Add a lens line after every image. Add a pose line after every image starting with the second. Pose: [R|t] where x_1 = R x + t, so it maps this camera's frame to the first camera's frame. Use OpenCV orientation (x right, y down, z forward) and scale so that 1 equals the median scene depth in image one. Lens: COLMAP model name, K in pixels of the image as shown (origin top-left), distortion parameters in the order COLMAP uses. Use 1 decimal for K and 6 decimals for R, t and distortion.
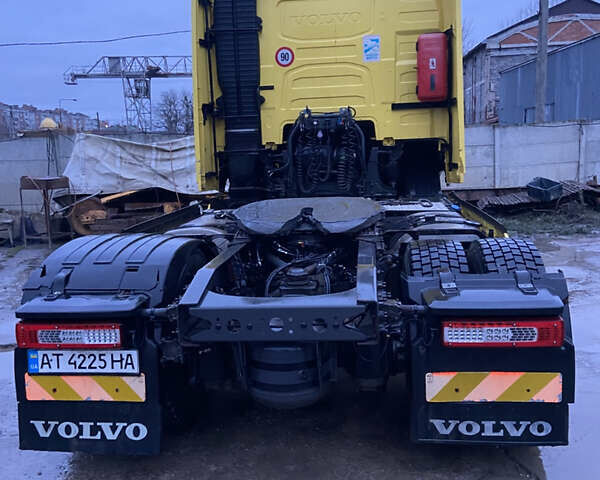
lens RADIAL K [[609.8, 0, 300.0], [0, 609.8, 240.0], [0, 0, 1]] dist [0.108642, -0.180052]
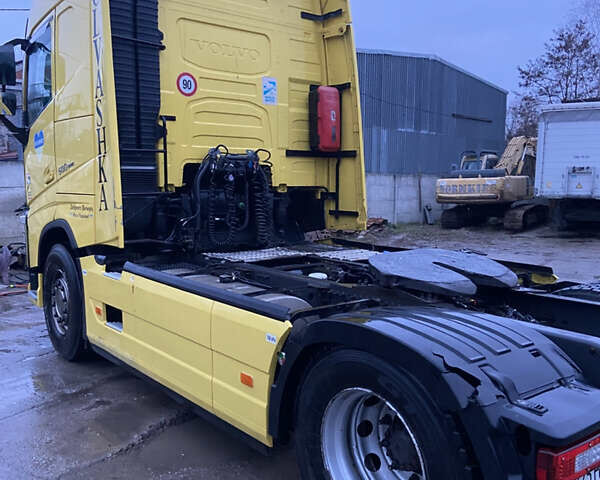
lens RADIAL K [[609.8, 0, 300.0], [0, 609.8, 240.0], [0, 0, 1]] dist [0.108642, -0.180052]
pose [[0.690245, -0.031043, 0.722909, -0.534373], [0.075083, 0.996759, -0.028888, -0.049570], [-0.719669, 0.074219, 0.690339, 0.323314]]
